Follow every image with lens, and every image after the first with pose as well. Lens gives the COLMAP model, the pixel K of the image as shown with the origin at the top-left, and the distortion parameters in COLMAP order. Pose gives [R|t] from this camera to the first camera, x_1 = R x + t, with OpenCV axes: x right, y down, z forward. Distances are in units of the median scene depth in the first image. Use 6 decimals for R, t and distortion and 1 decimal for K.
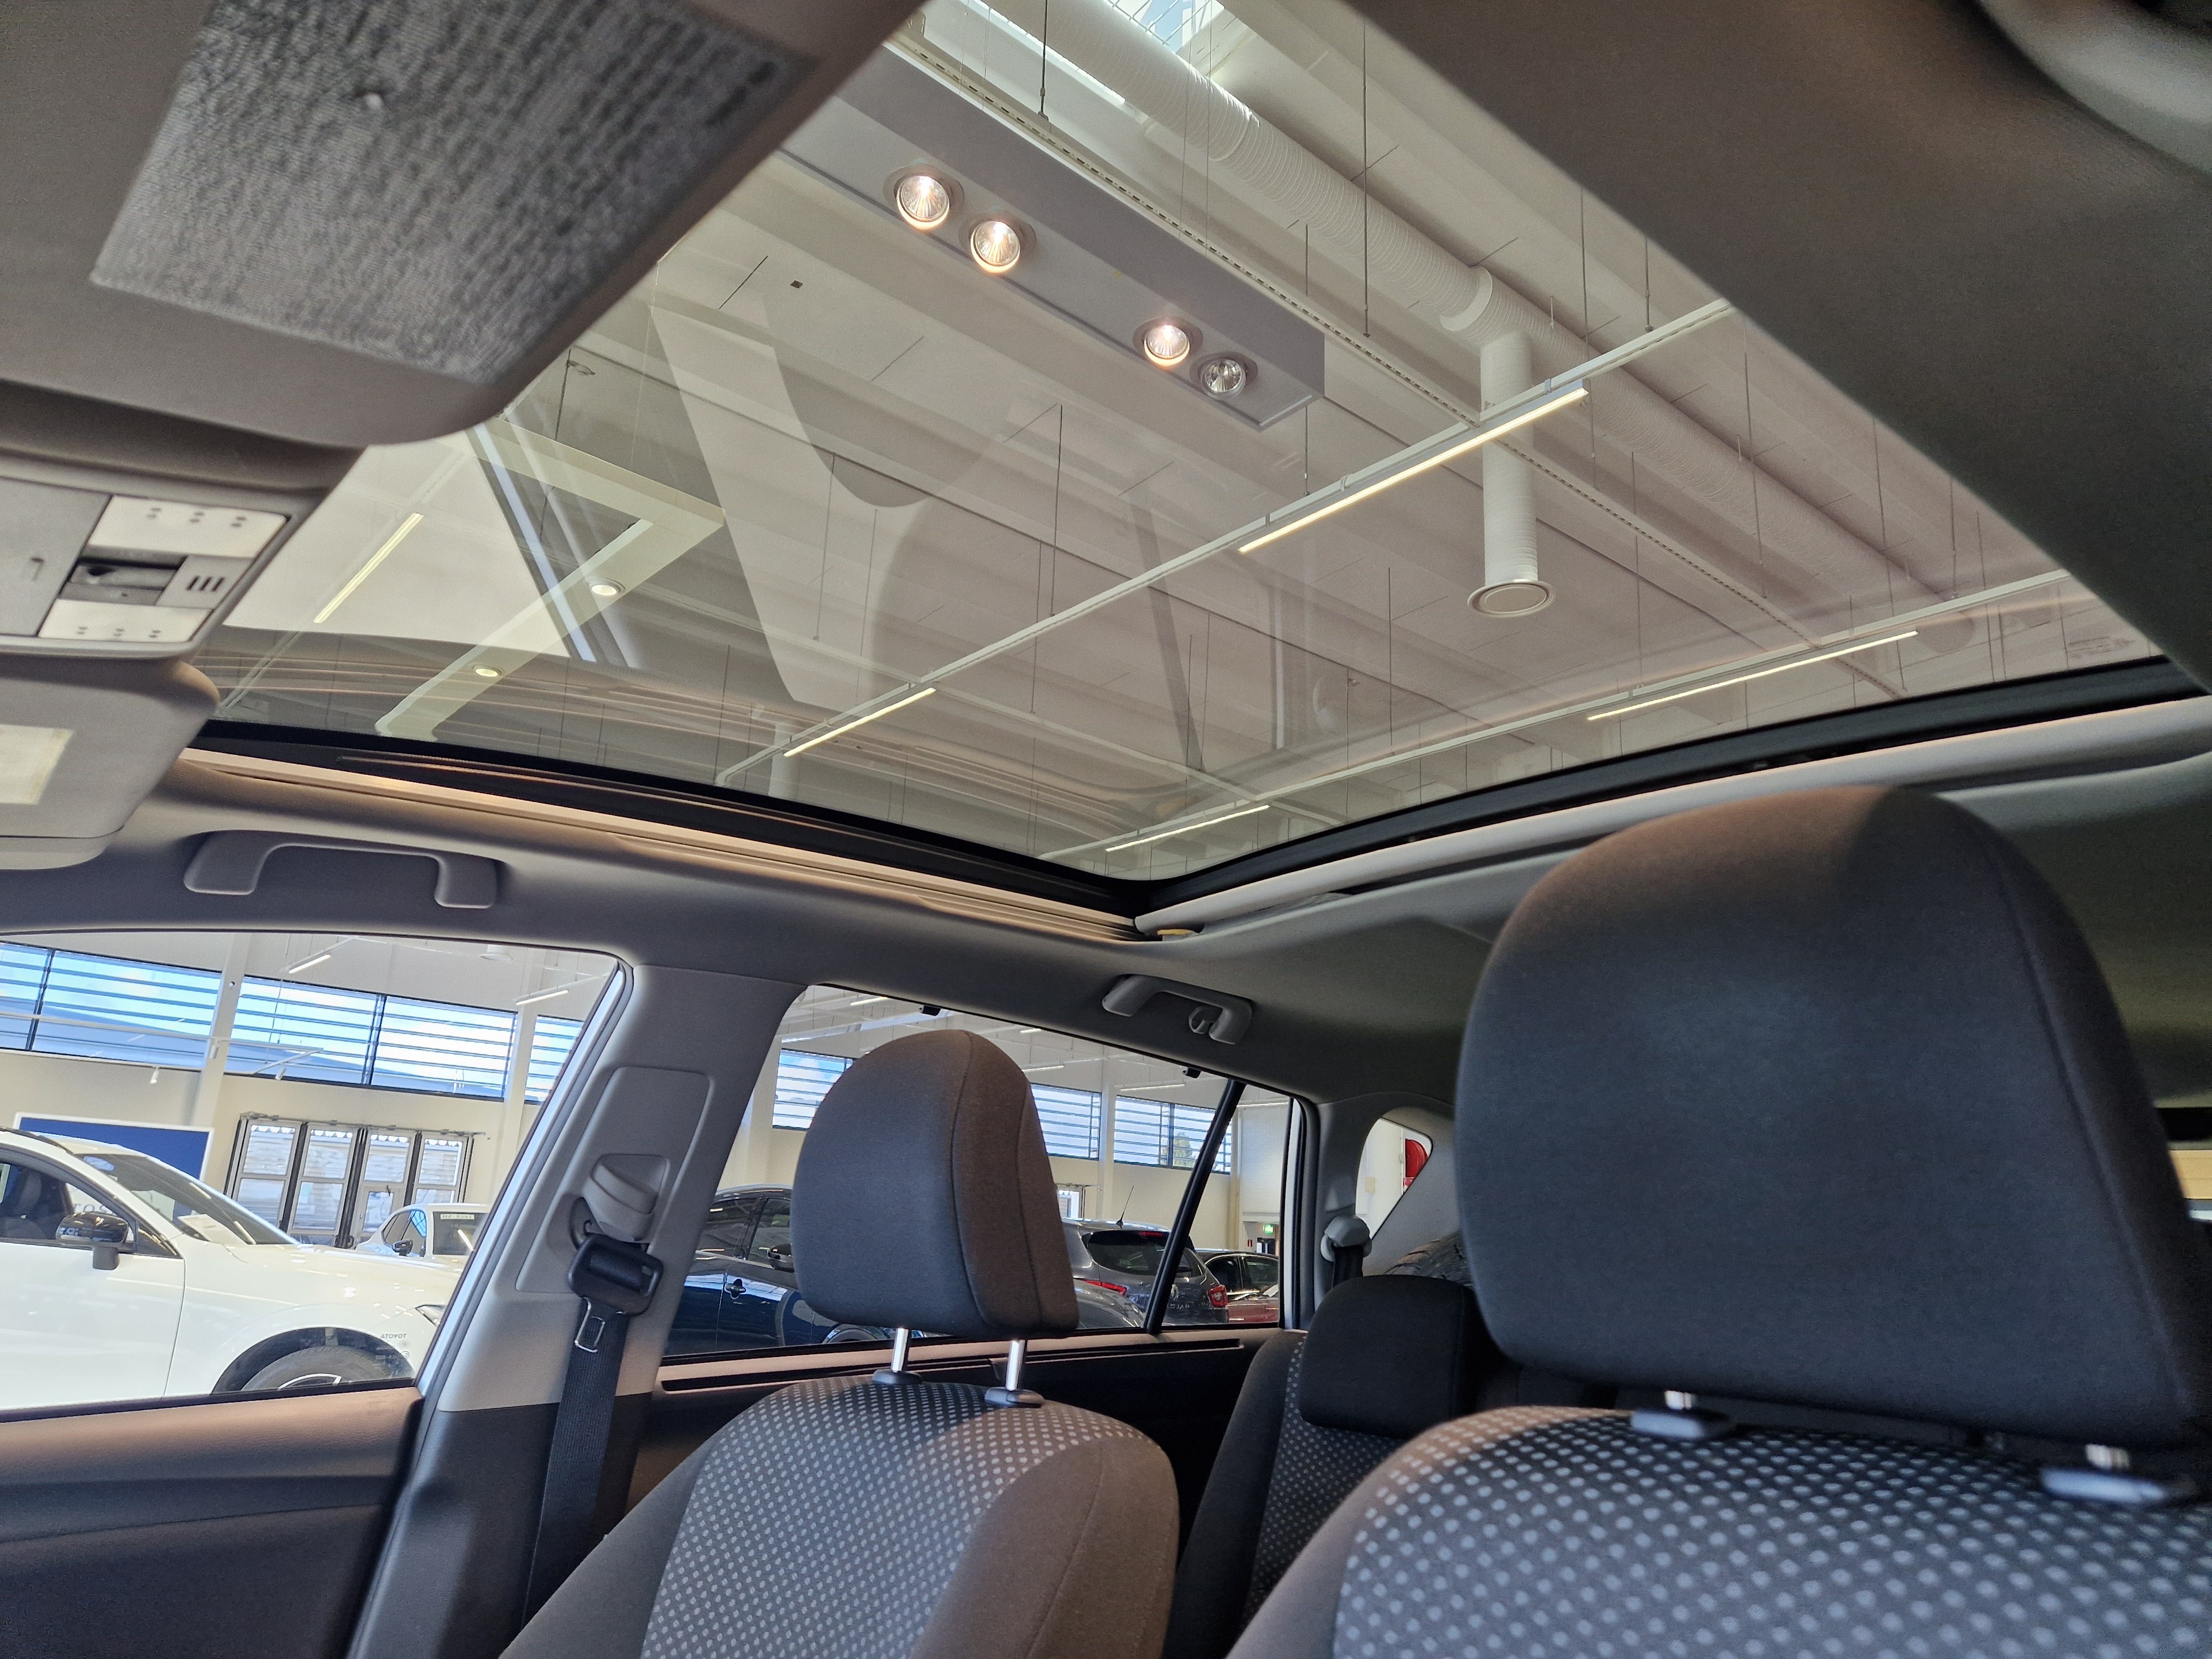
lens RADIAL K [[1480.1, 0, 1127.6], [0, 1480.1, 852.6], [0, 0, 1]] dist [0.065097, -0.053380]
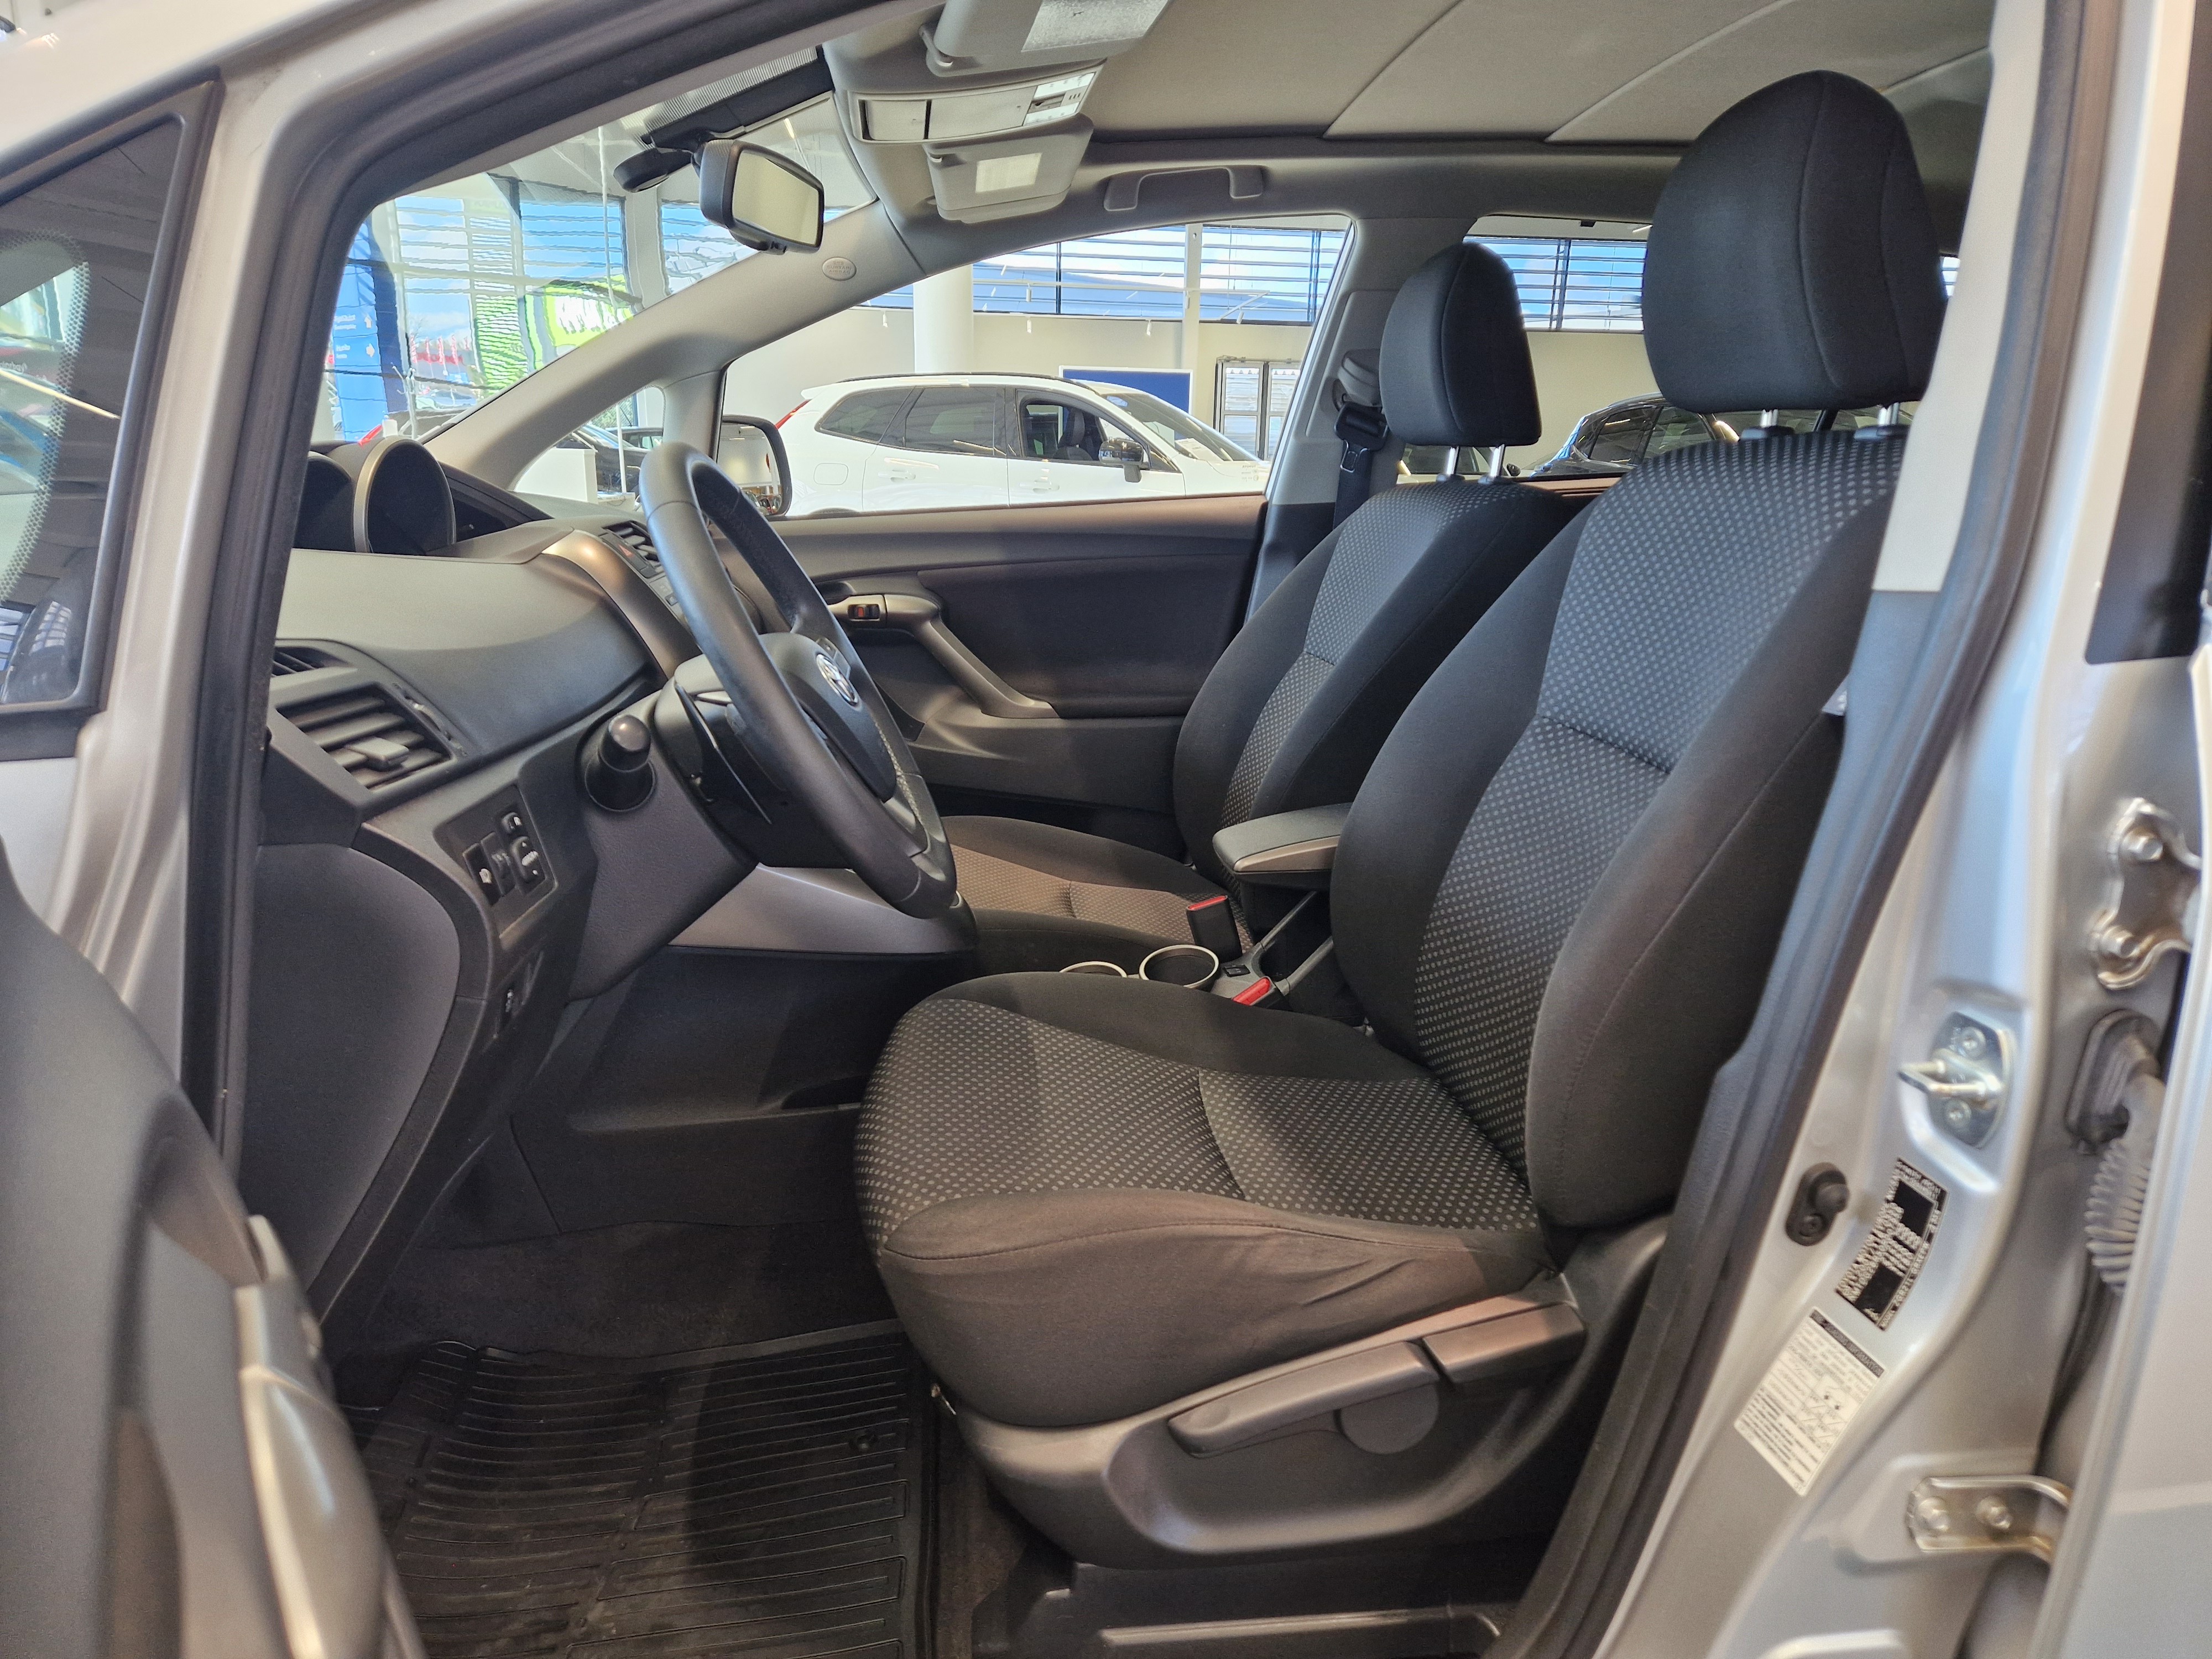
lens RADIAL K [[1480.1, 0, 1108.2], [0, 1480.1, 853.2], [0, 0, 1]] dist [0.065097, -0.053380]
pose [[0.825102, 0.121027, -0.551869, 0.071314], [0.162931, 0.884318, 0.437532, -0.011903], [0.540981, -0.450925, 0.709934, -0.096221]]
